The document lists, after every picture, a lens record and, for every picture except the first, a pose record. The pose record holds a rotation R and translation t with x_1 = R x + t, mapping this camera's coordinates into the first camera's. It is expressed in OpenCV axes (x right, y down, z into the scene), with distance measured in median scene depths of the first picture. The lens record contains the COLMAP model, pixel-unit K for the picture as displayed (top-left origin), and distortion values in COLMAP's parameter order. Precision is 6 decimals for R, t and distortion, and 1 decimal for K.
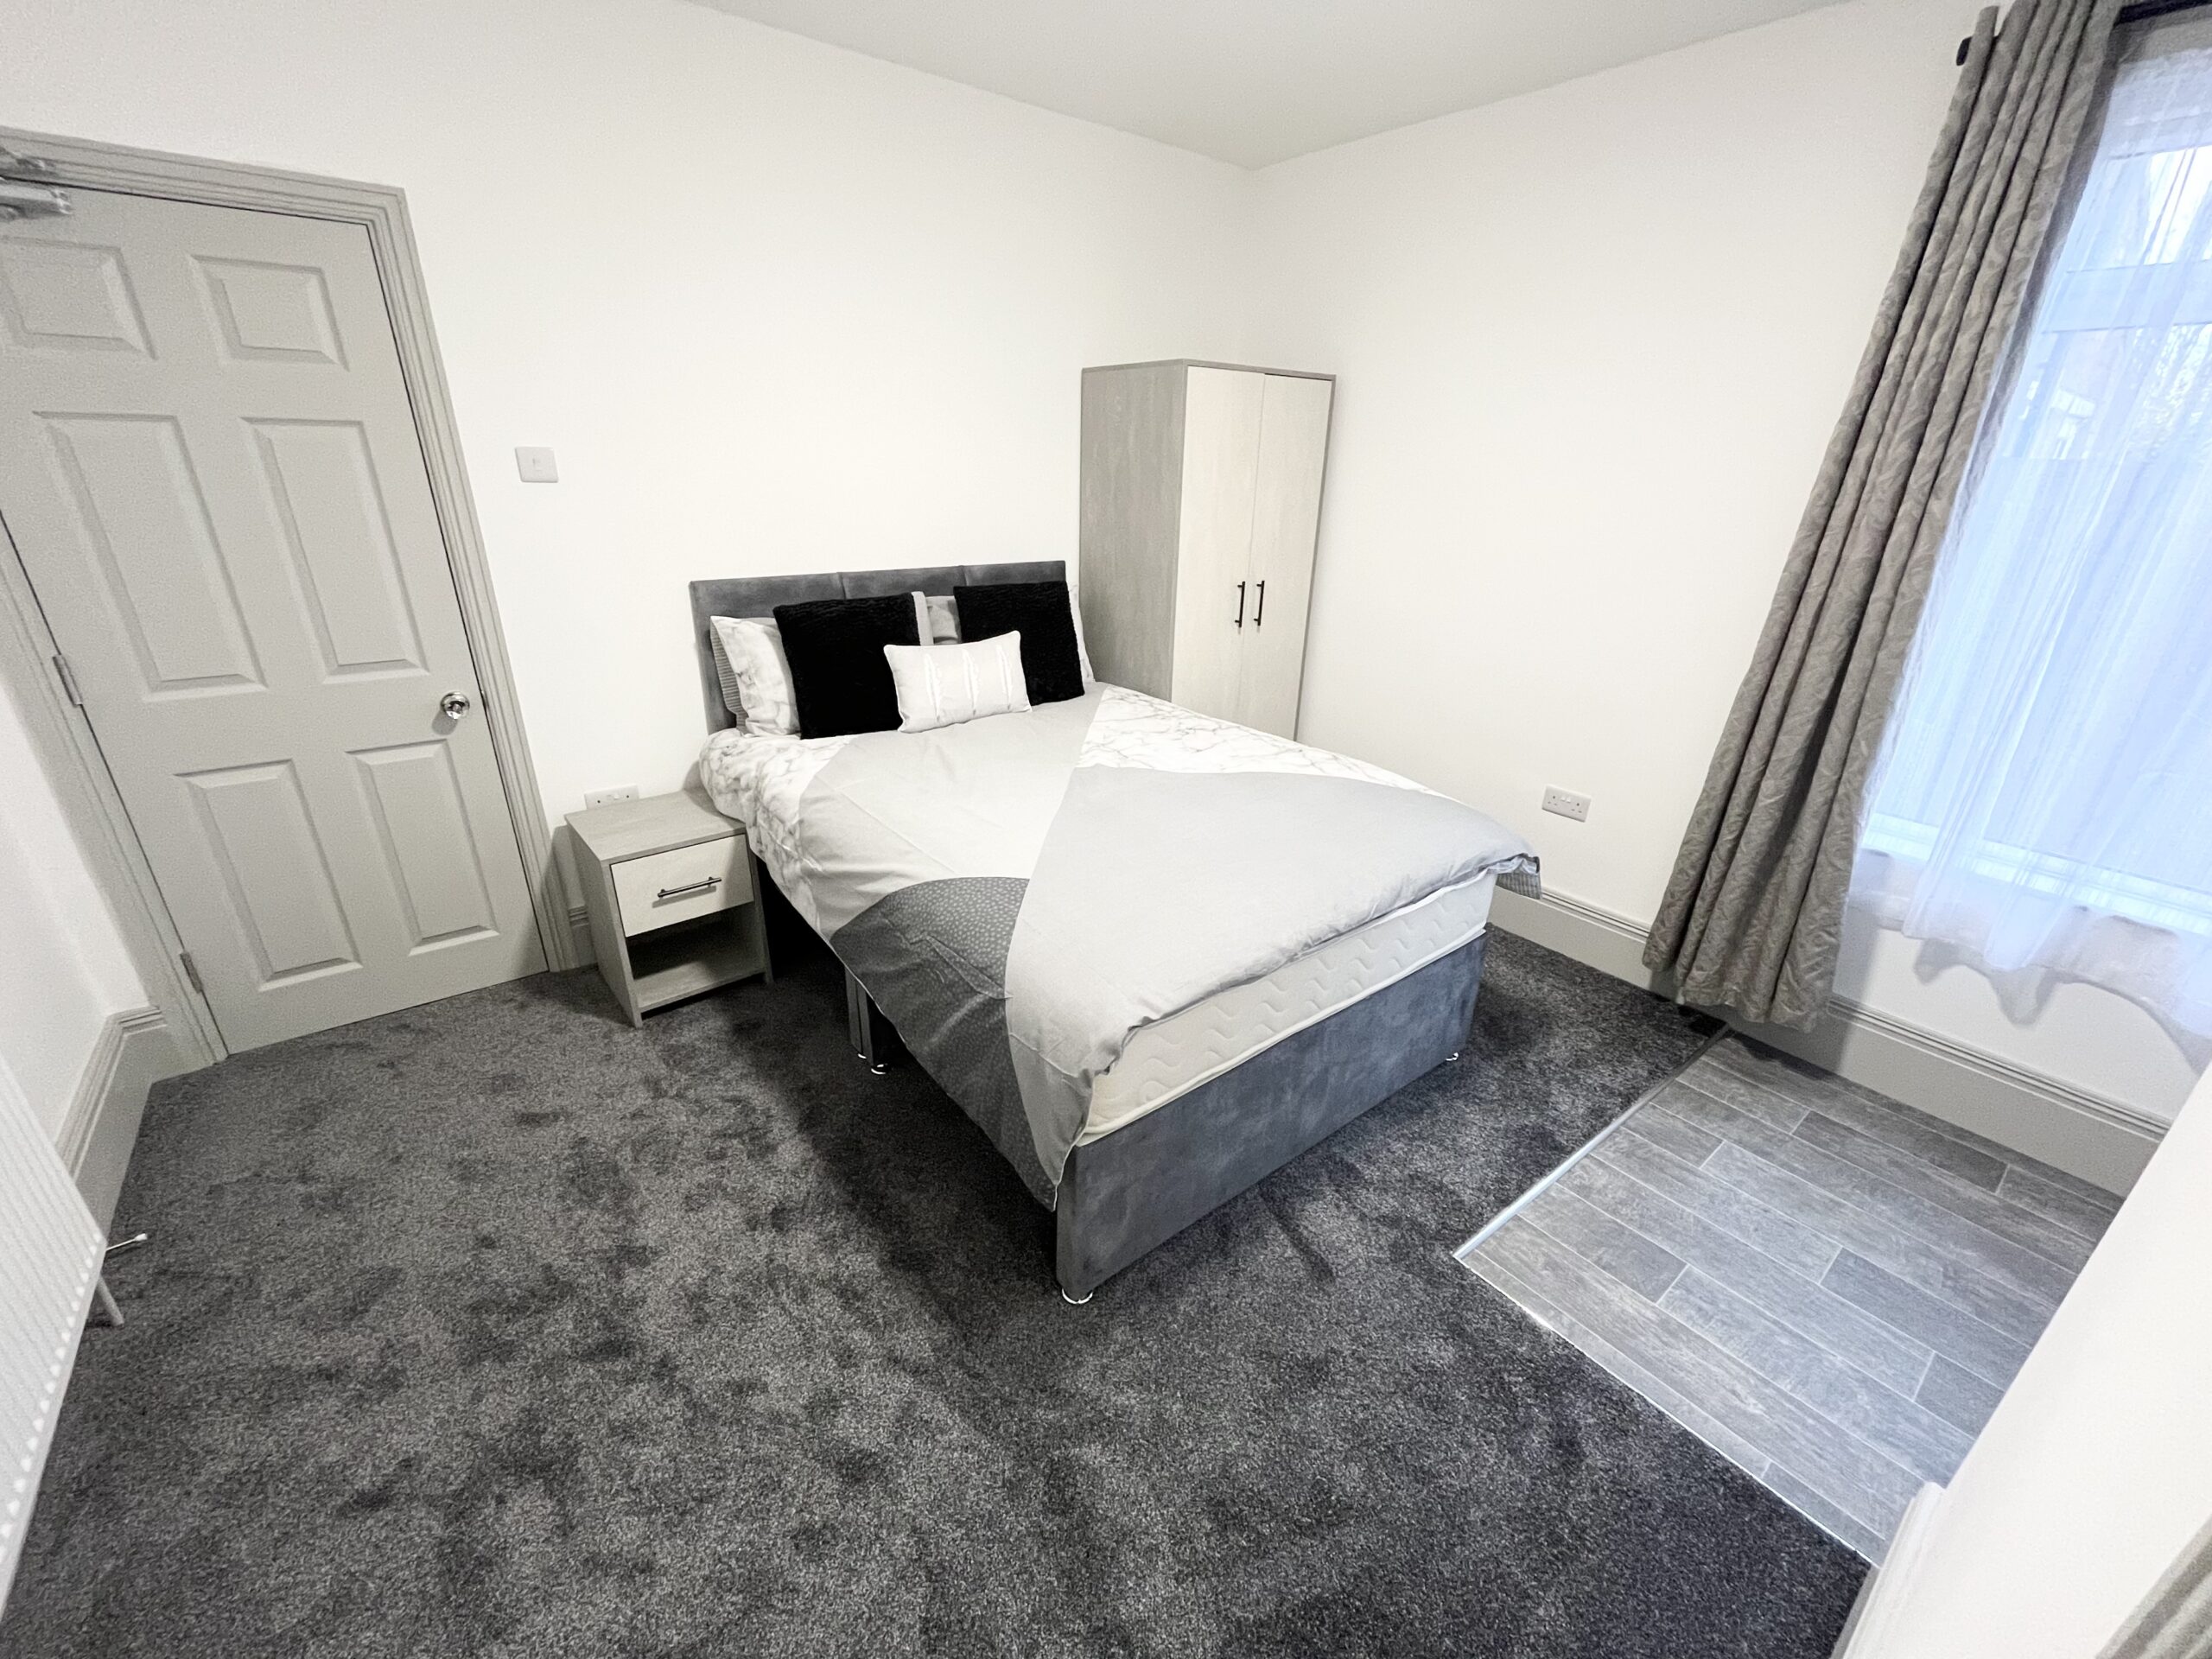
lens RADIAL K [[897.9, 0, 1110.6], [0, 897.9, 834.3], [0, 0, 1]] dist [-0.002140, -0.000975]
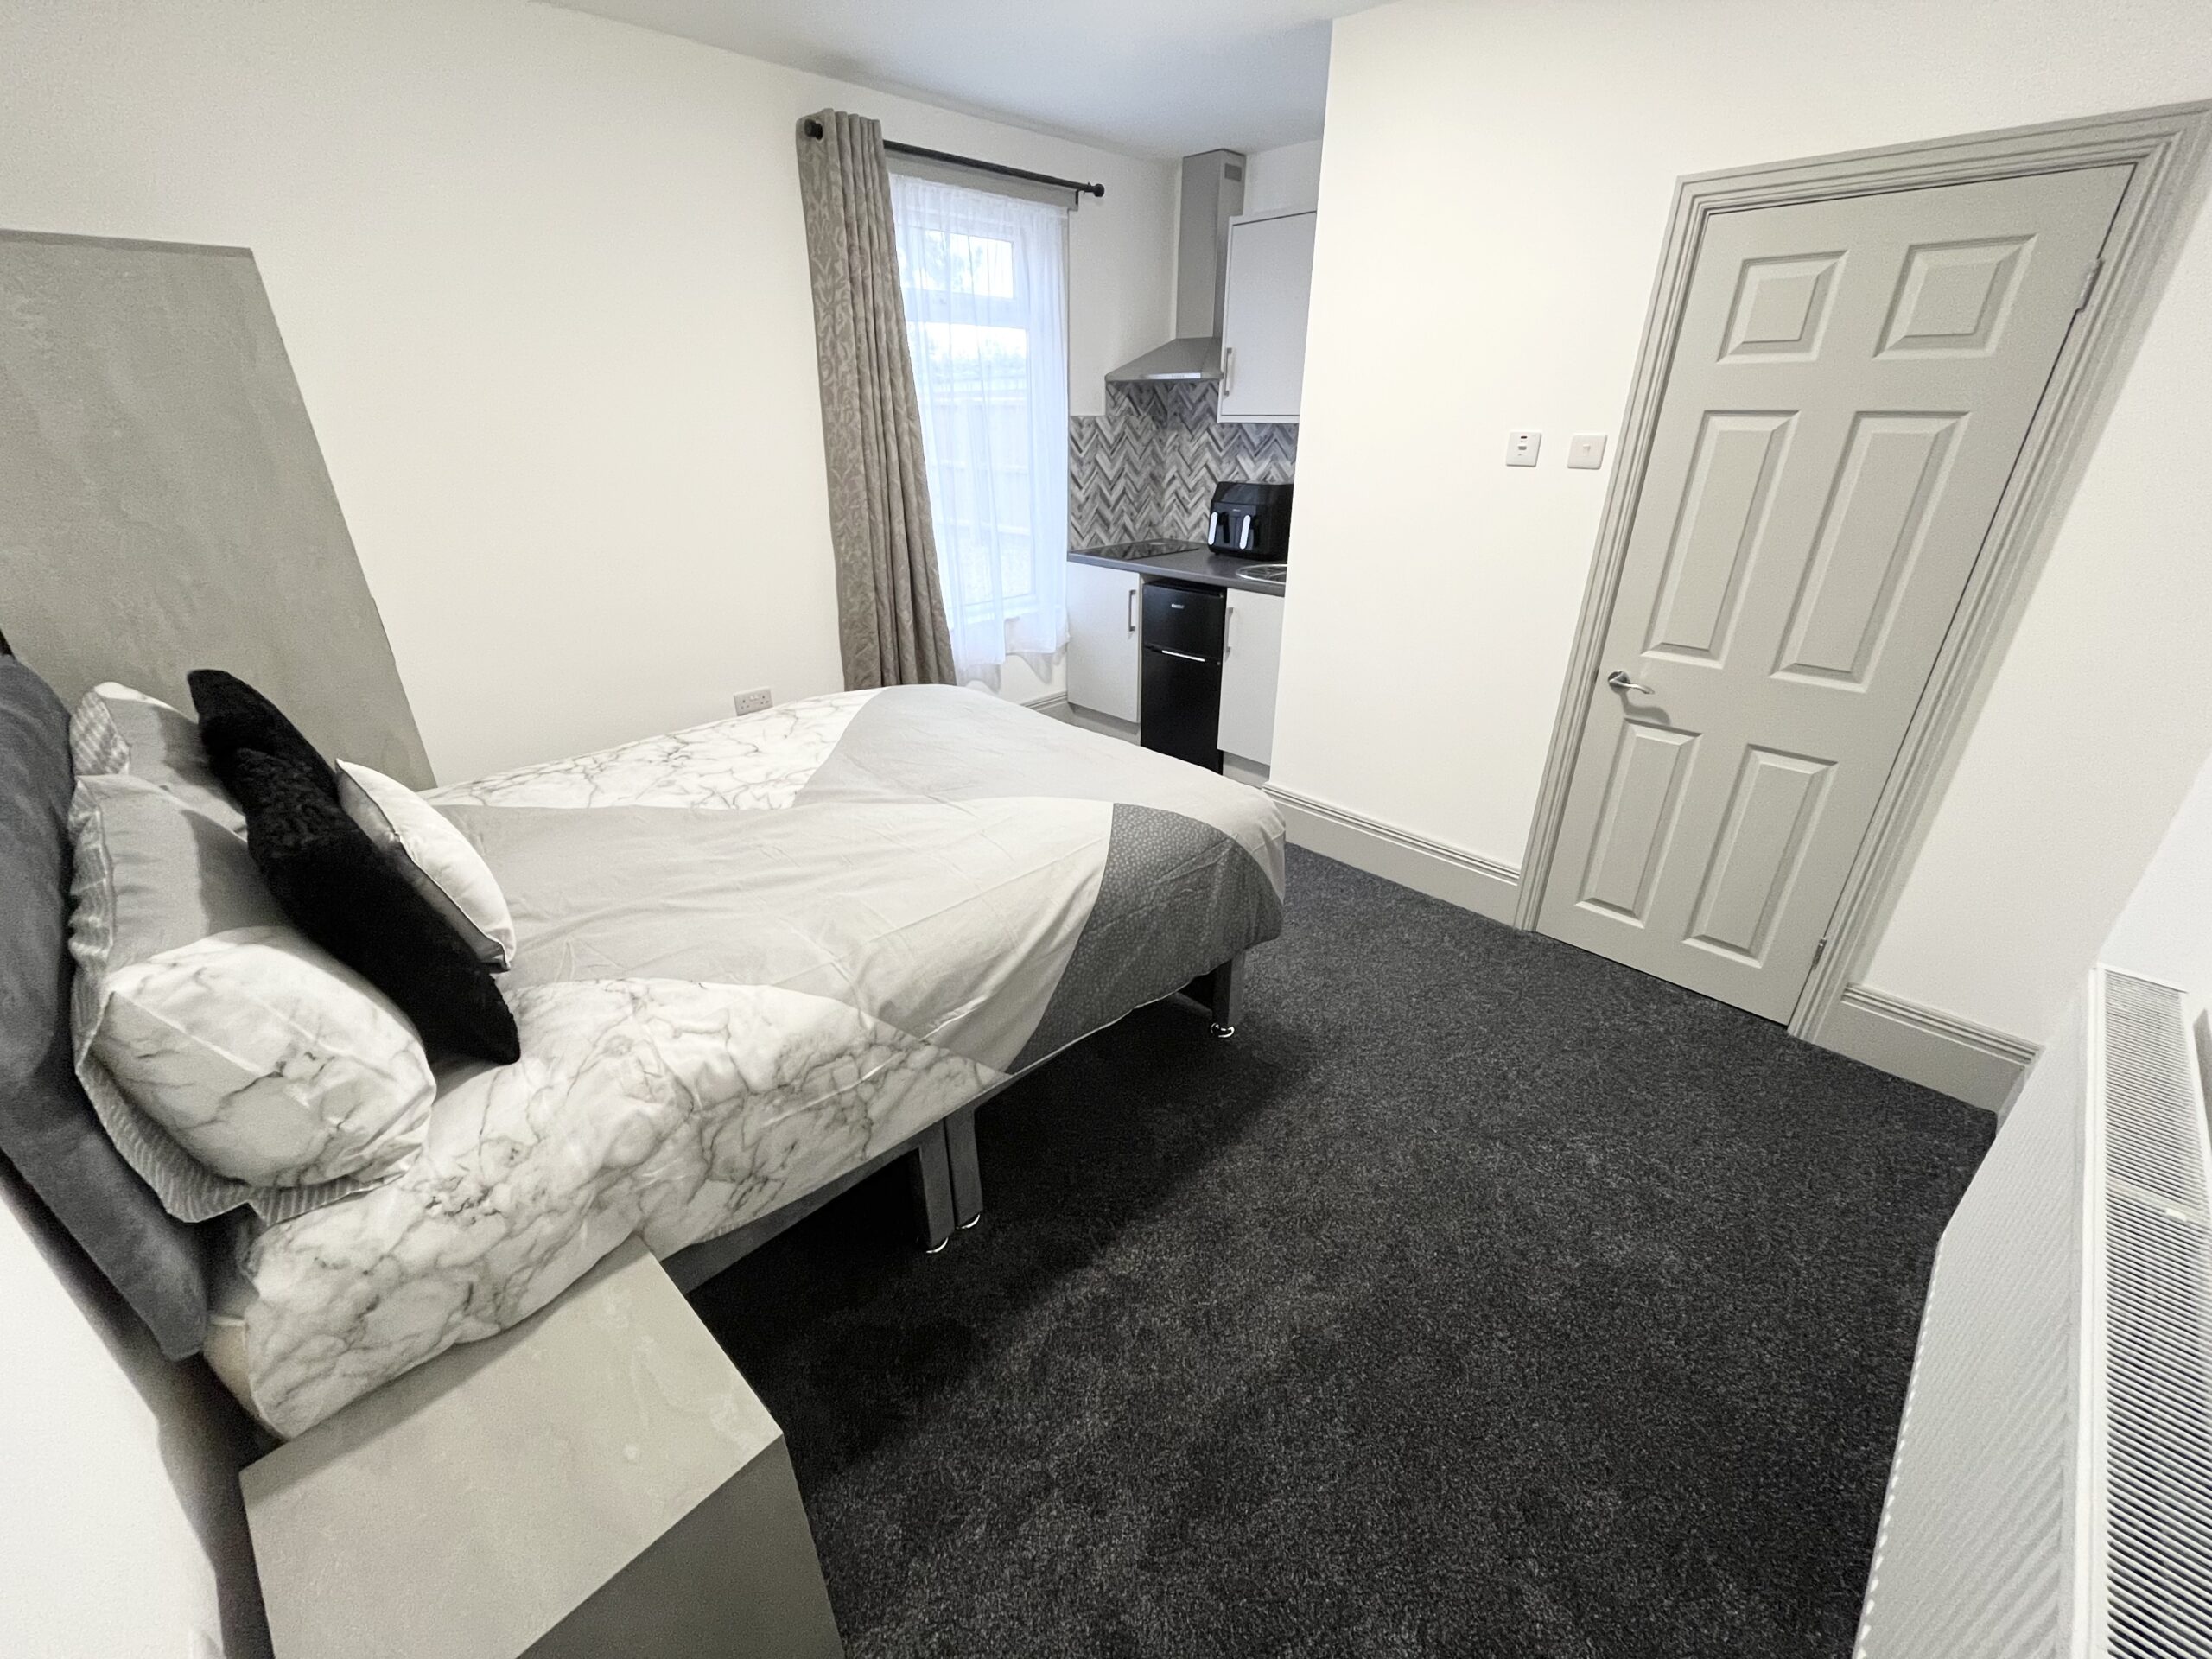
lens RADIAL K [[897.9, 0, 1104.5], [0, 897.9, 840.5], [0, 0, 1]] dist [-0.002140, -0.000975]
pose [[-0.122346, -0.459750, 0.879580, -0.839332], [0.382773, 0.795818, 0.469210, -0.338729], [-0.915705, 0.394085, 0.078615, 0.722437]]
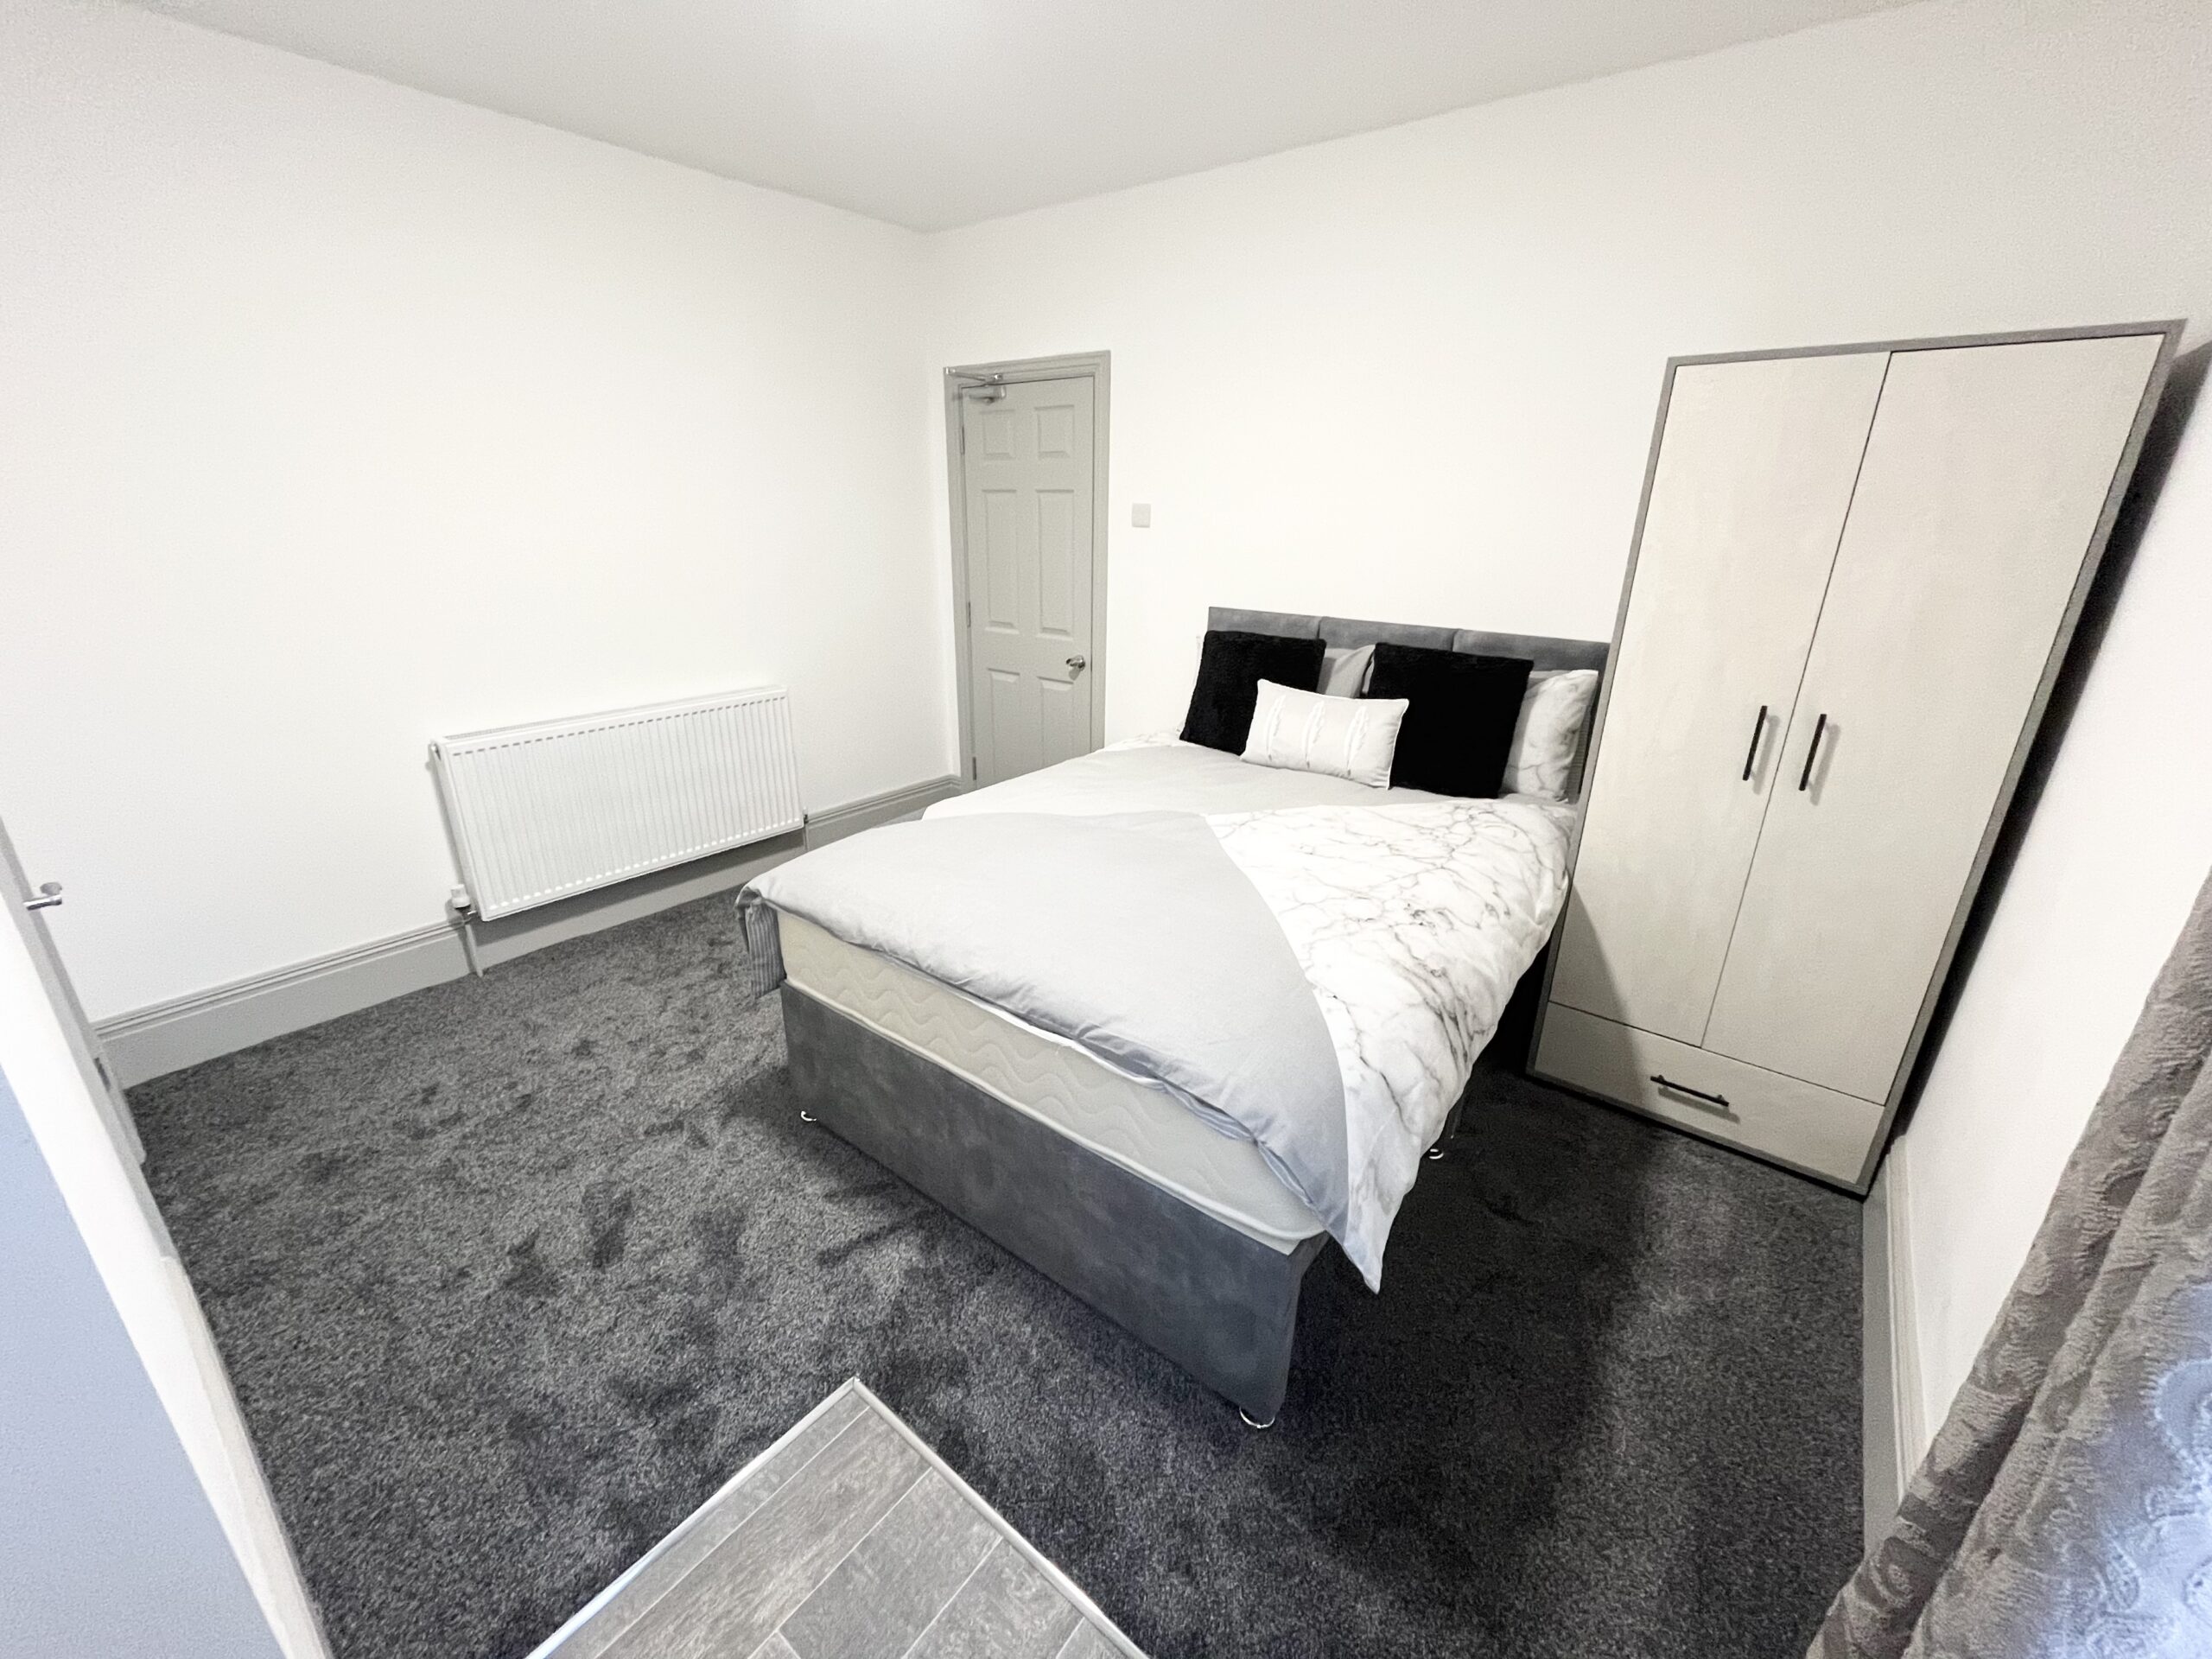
lens RADIAL K [[897.9, 0, 1091.7], [0, 897.9, 833.3], [0, 0, 1]] dist [-0.002140, -0.000975]
pose [[0.228964, 0.311683, -0.922187, 0.873748], [-0.388866, 0.897766, 0.206880, -0.221097], [0.892389, 0.311239, 0.326759, 0.618916]]
